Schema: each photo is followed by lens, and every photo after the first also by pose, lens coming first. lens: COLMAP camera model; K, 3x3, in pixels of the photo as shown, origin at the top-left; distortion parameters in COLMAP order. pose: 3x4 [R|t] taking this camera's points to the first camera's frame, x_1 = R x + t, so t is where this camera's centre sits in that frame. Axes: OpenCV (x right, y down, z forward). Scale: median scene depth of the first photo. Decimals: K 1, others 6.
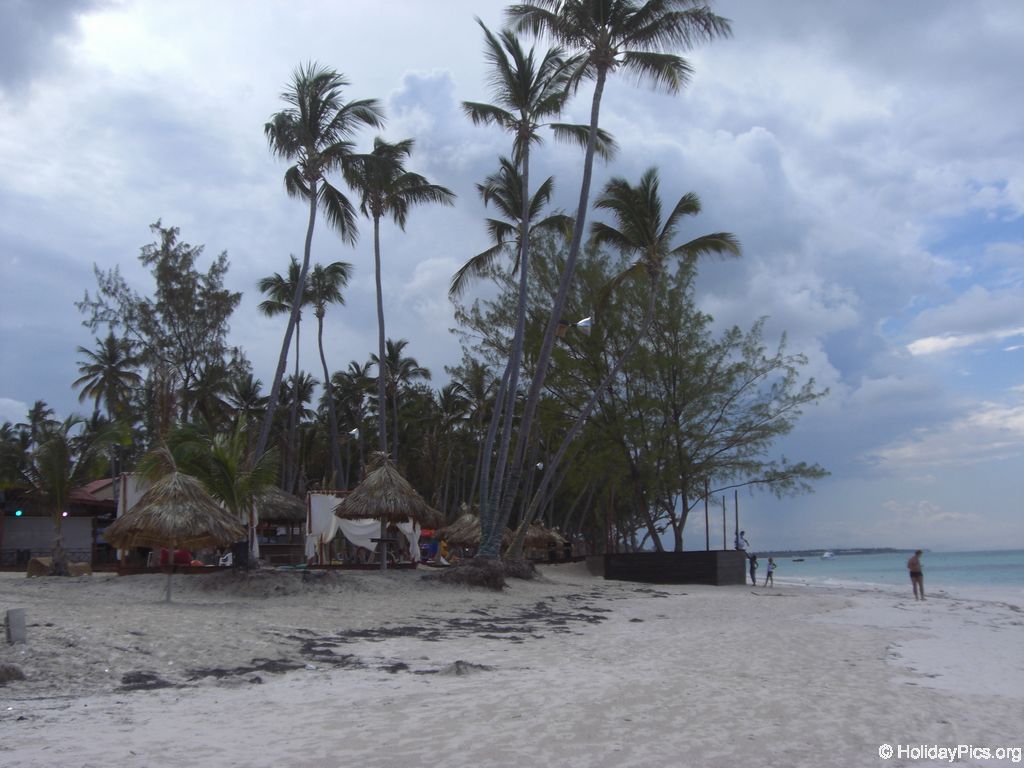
lens RADIAL K [[1124.4, 0, 500.1], [0, 1124.4, 398.4], [0, 0, 1]] dist [-0.223295, 0.273819]
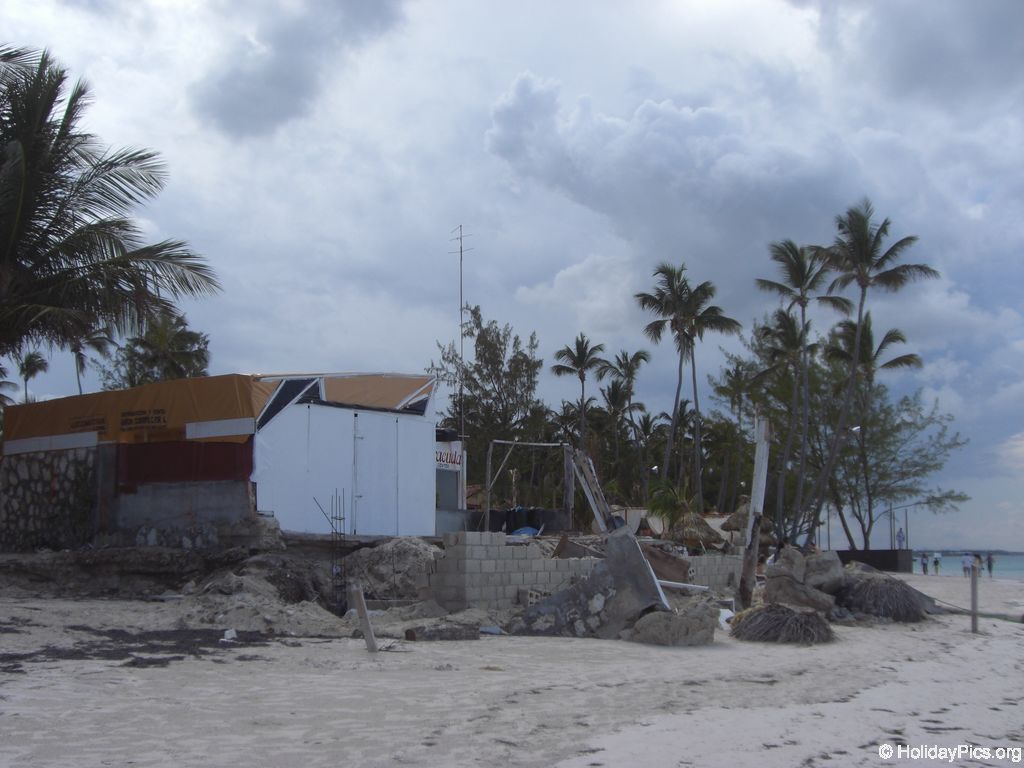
lens RADIAL K [[1124.4, 0, 500.1], [0, 1124.4, 398.4], [0, 0, 1]] dist [-0.223295, 0.273819]
pose [[0.995797, 0.008066, -0.091227, -0.192336], [-0.007637, 0.999958, 0.005046, -0.067050], [0.091264, -0.004328, 0.995817, -0.494698]]
